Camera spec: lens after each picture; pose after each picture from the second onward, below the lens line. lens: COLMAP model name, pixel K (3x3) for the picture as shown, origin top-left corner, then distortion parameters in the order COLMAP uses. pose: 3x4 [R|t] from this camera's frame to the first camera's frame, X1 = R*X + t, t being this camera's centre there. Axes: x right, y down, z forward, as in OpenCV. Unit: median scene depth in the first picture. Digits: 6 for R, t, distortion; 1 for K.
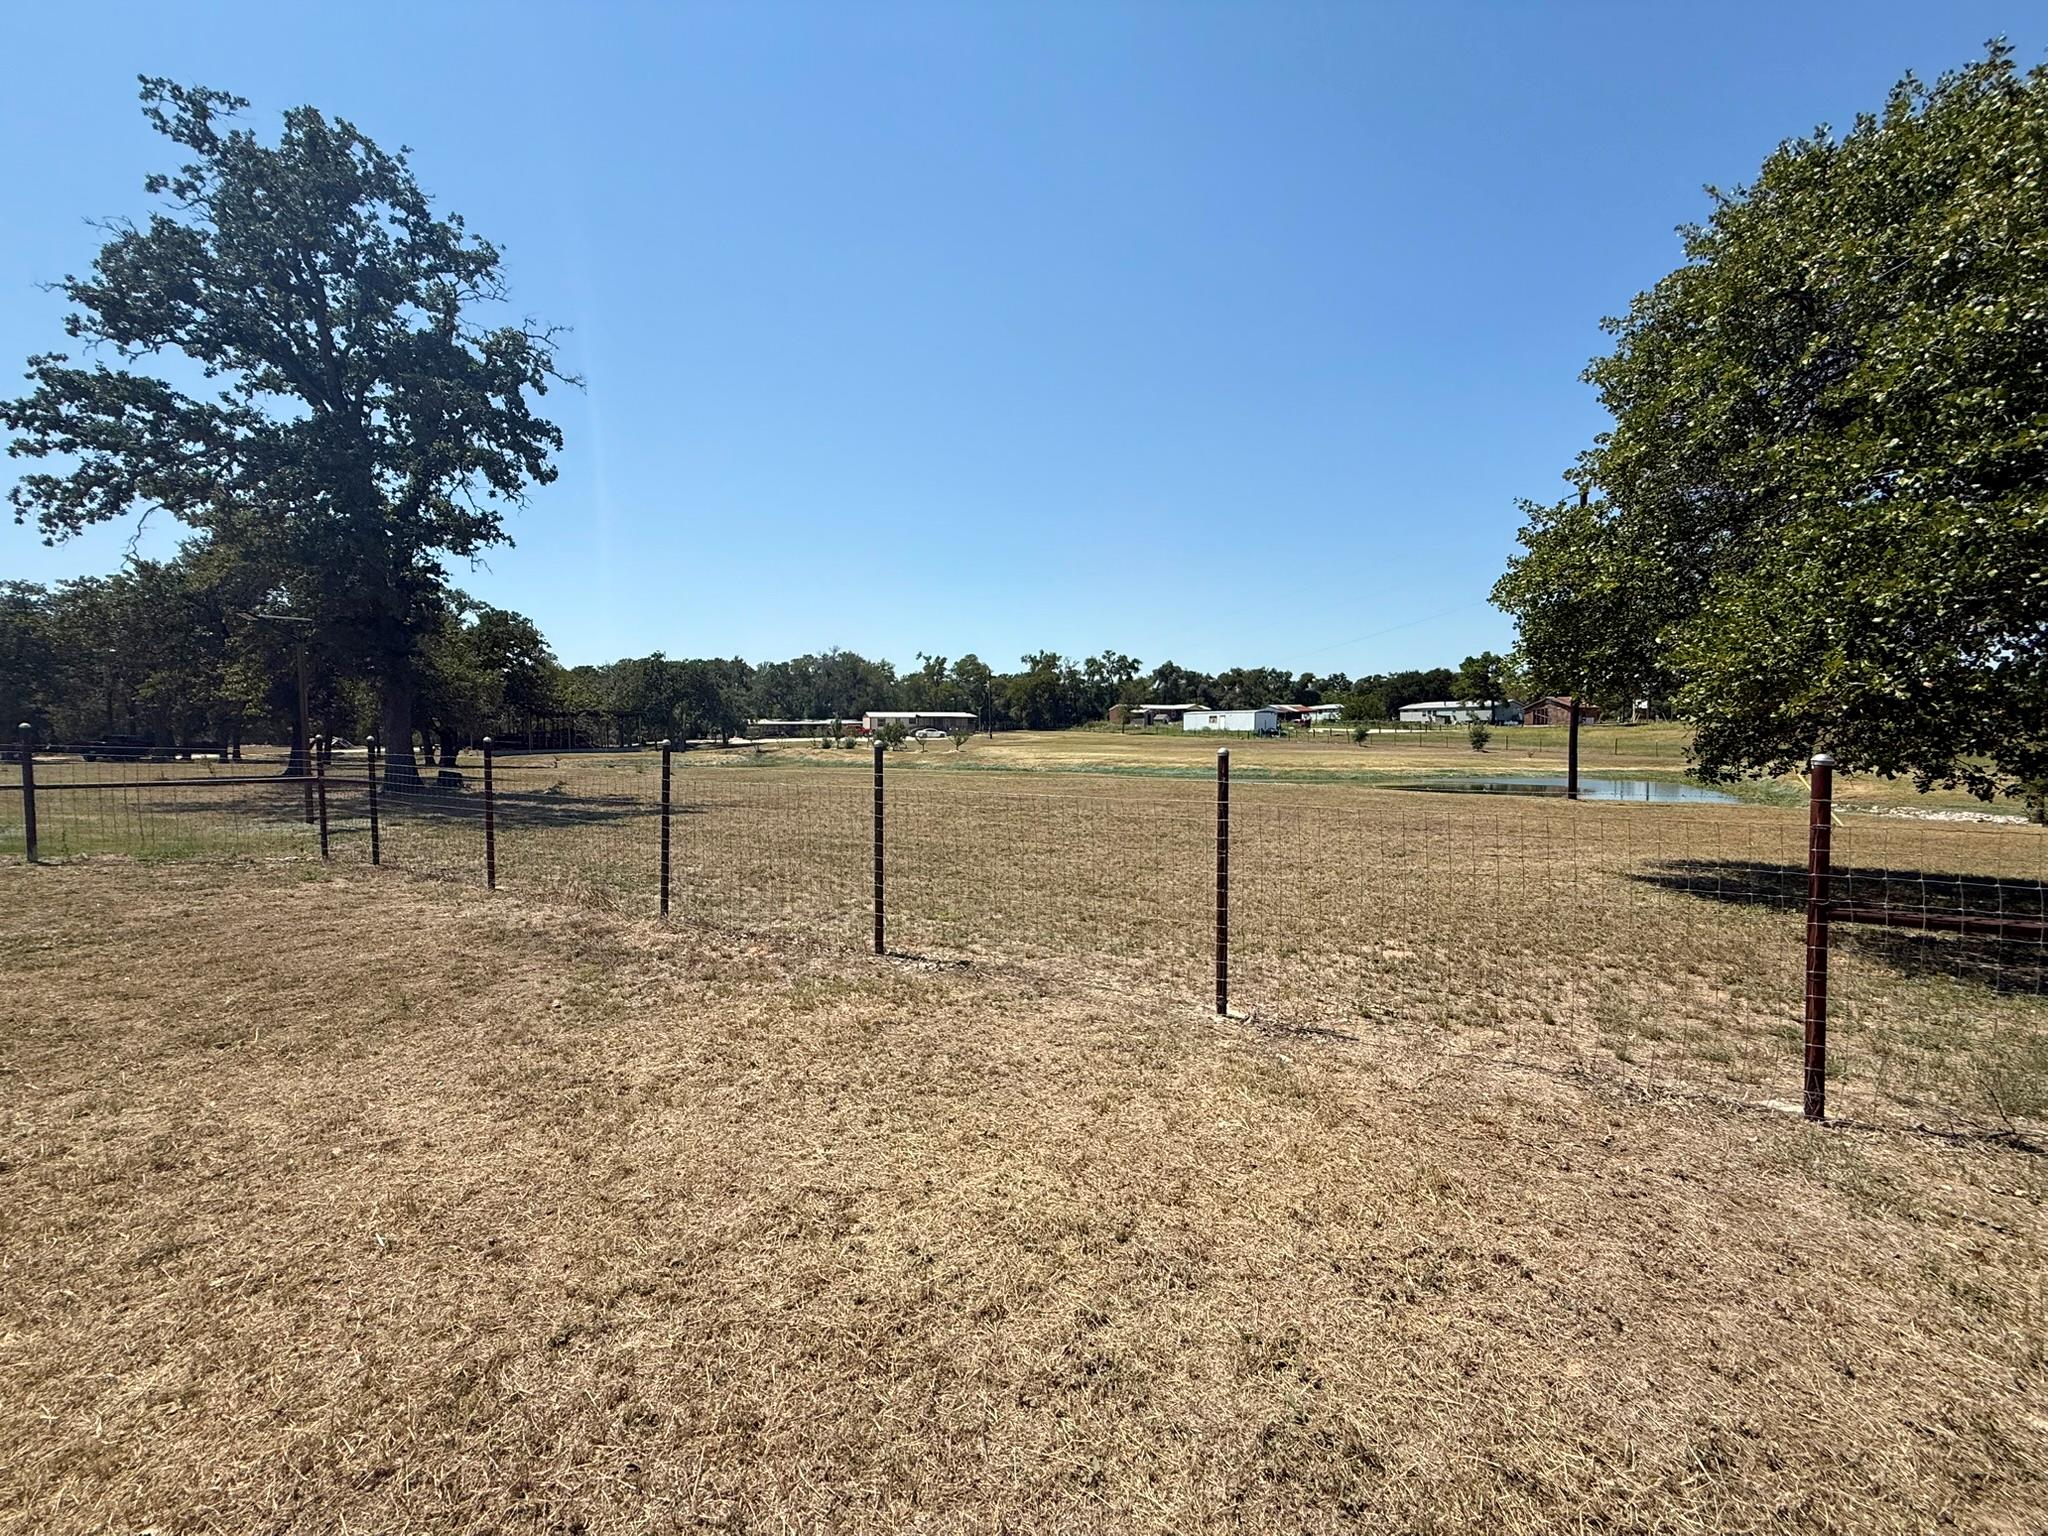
lens RADIAL K [[815.7, 0, 1013.8], [0, 815.7, 762.9], [0, 0, 1]] dist [0.003731, -0.000625]
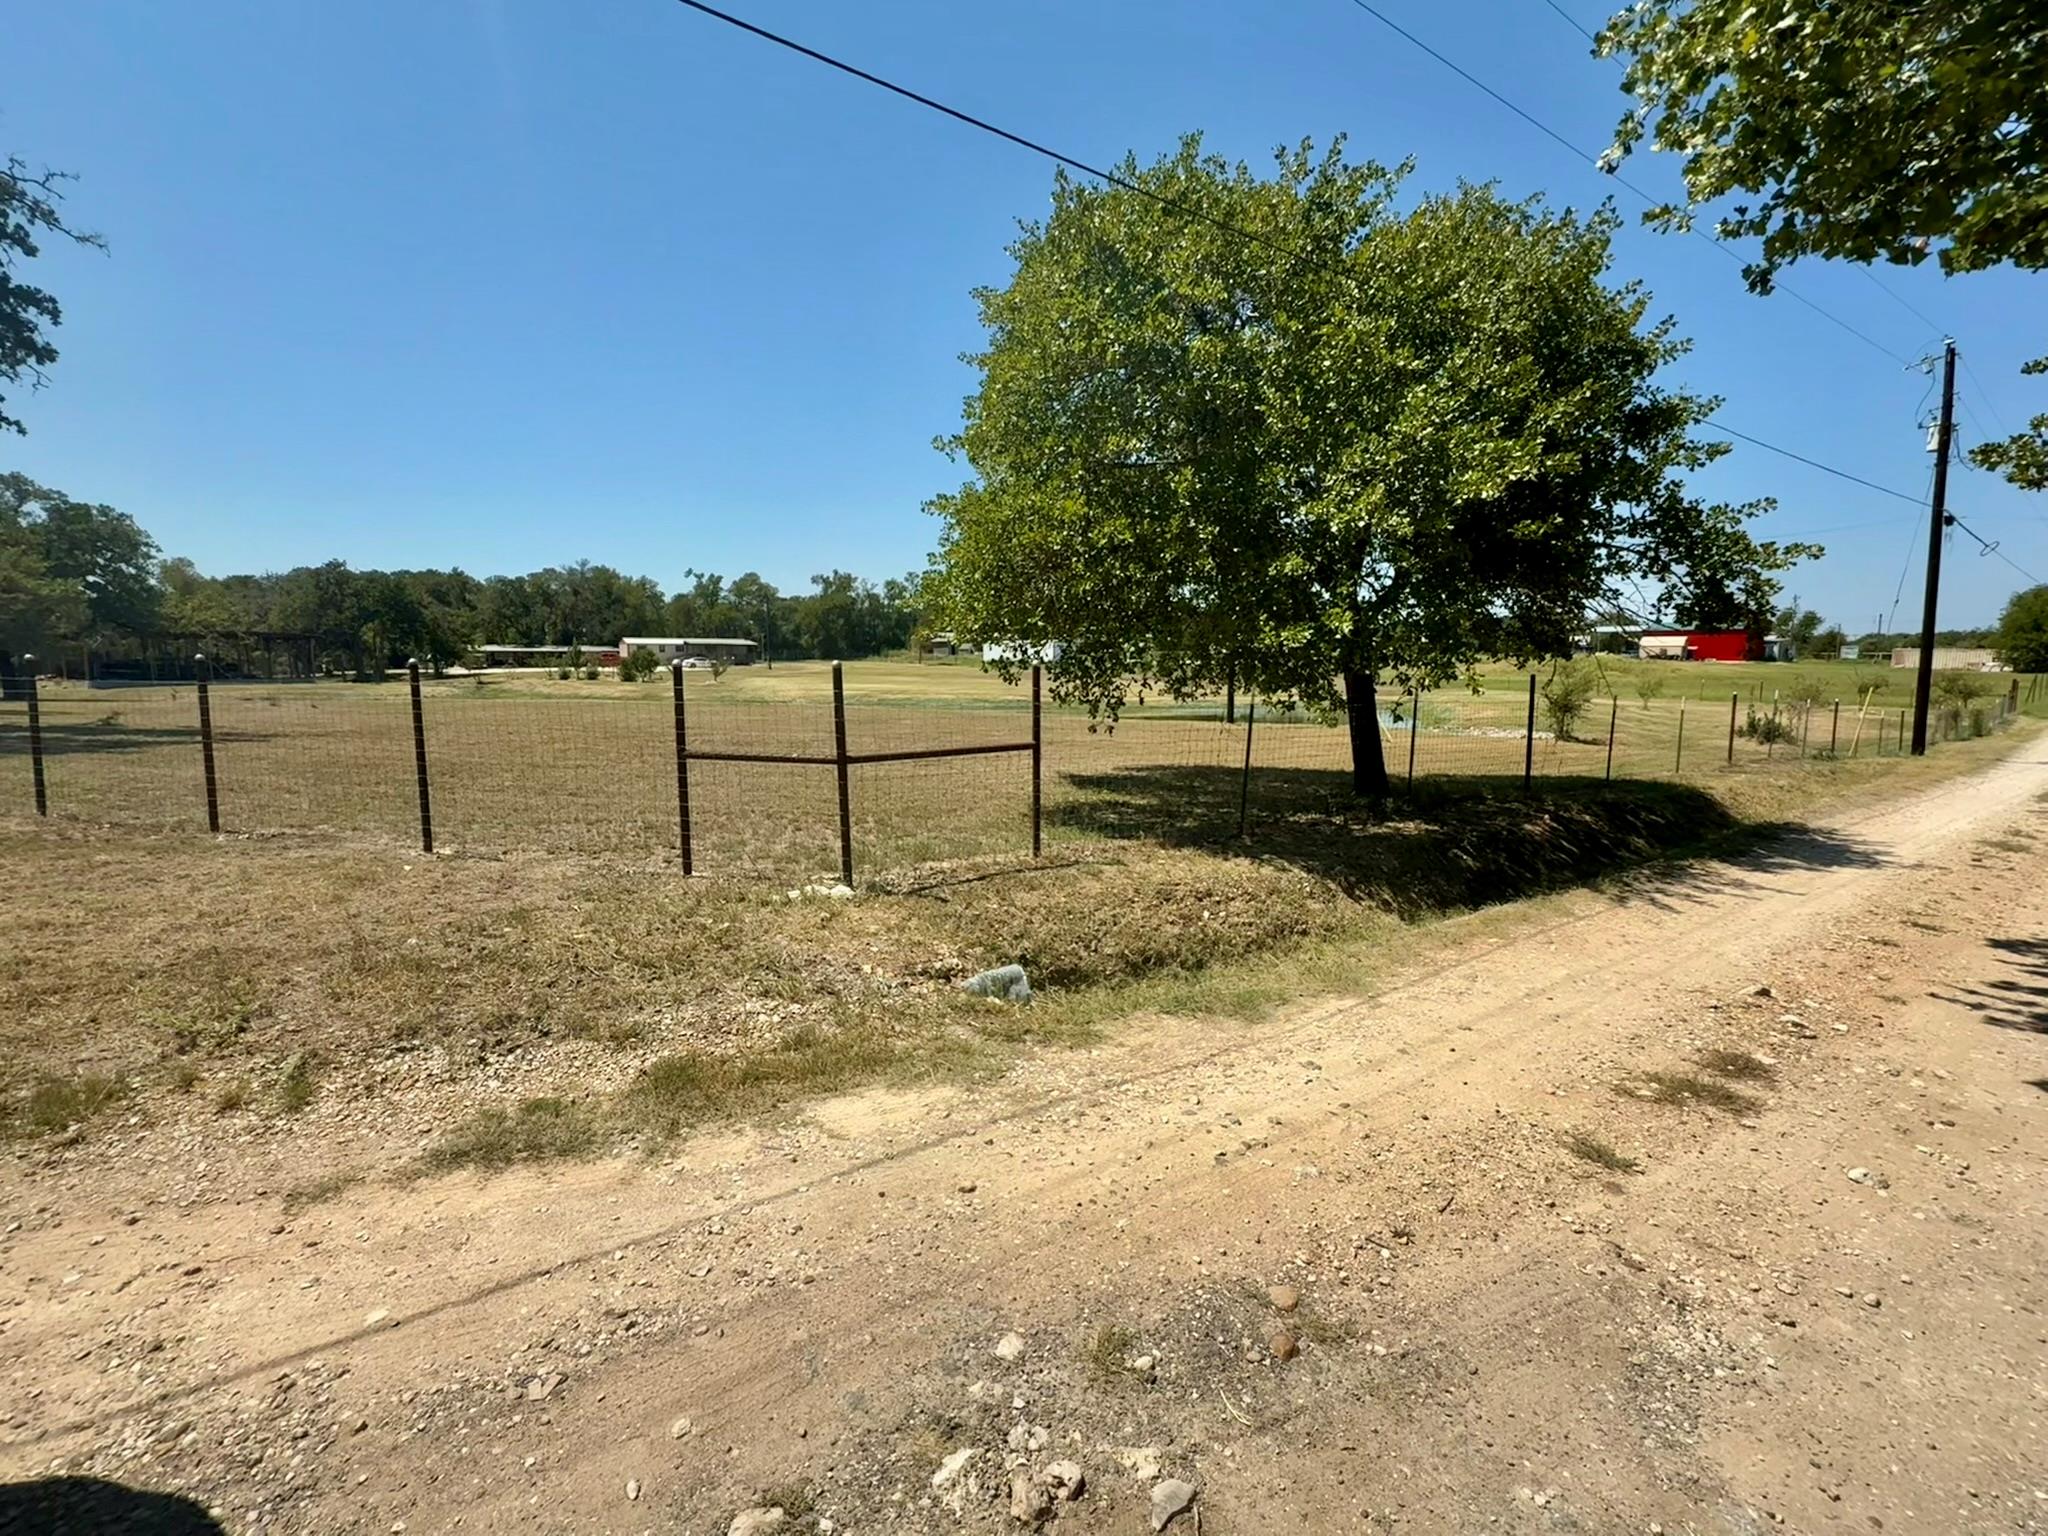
lens RADIAL K [[900.9, 0, 1020.4], [0, 900.9, 769.4], [0, 0, 1]] dist [-0.000717, 0.000294]
pose [[0.979062, -0.018795, 0.202693, 0.233657], [0.002651, 0.996821, 0.079628, 0.012518], [-0.203546, -0.077424, 0.975999, -0.169890]]
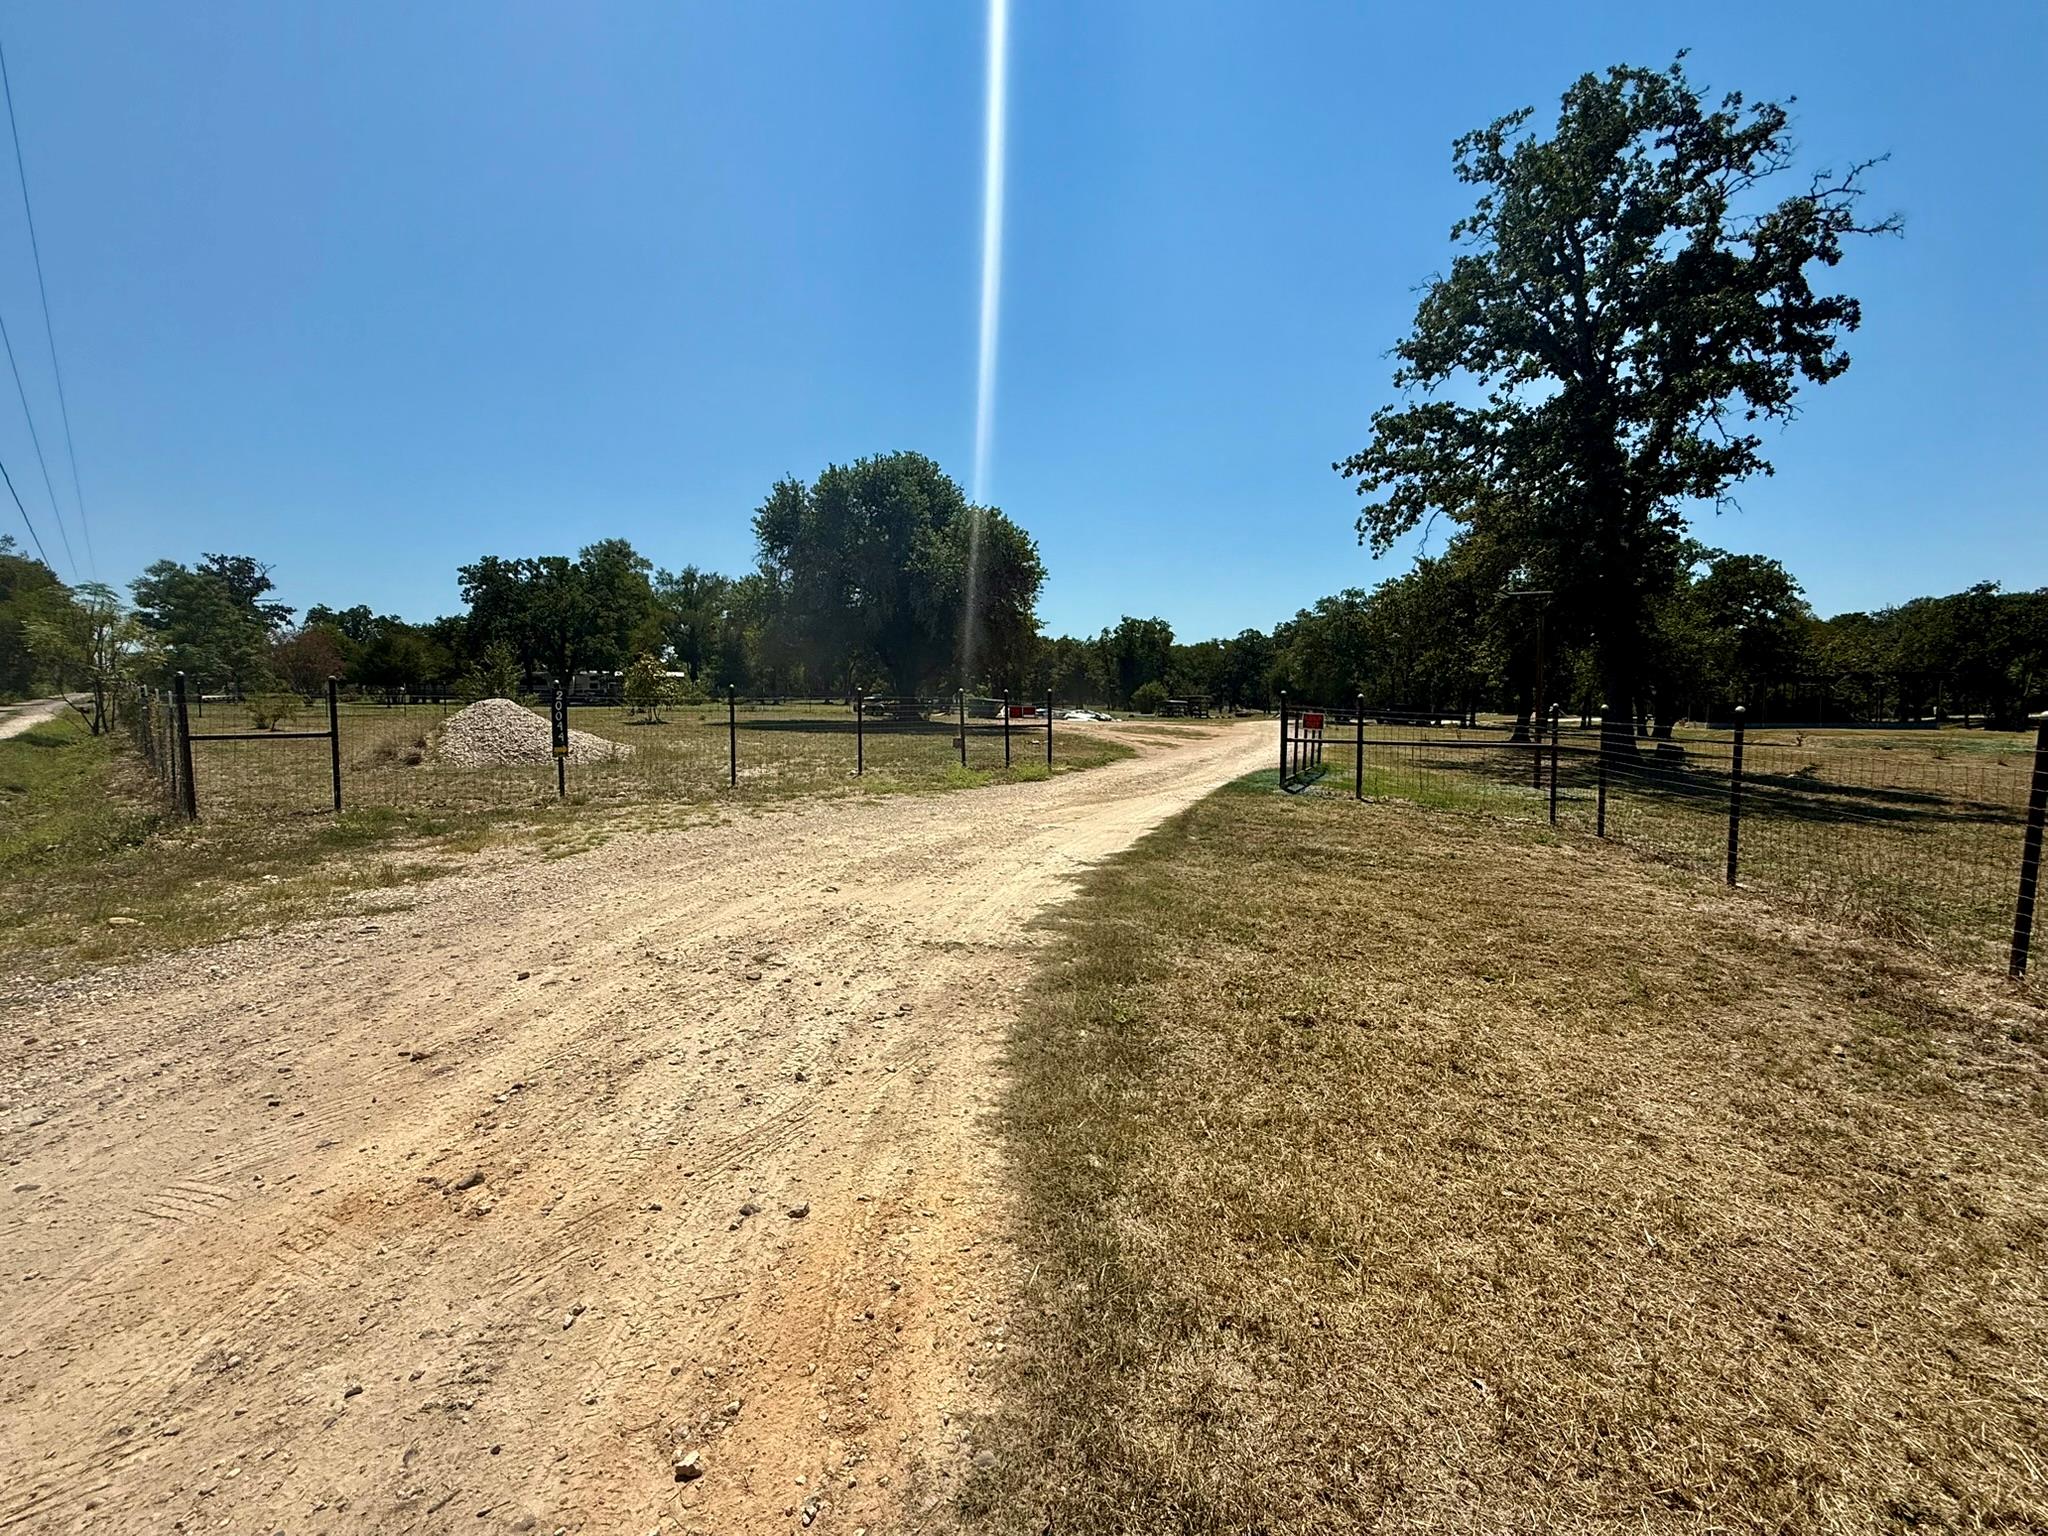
lens RADIAL K [[890.0, 0, 1022.7], [0, 890.0, 766.6], [0, 0, 1]] dist [0.001297, -0.000758]
pose [[0.339224, 0.068720, -0.938192, -0.012734], [-0.035329, 0.997555, 0.060294, 0.000613], [0.940042, 0.012692, 0.340823, -0.005008]]
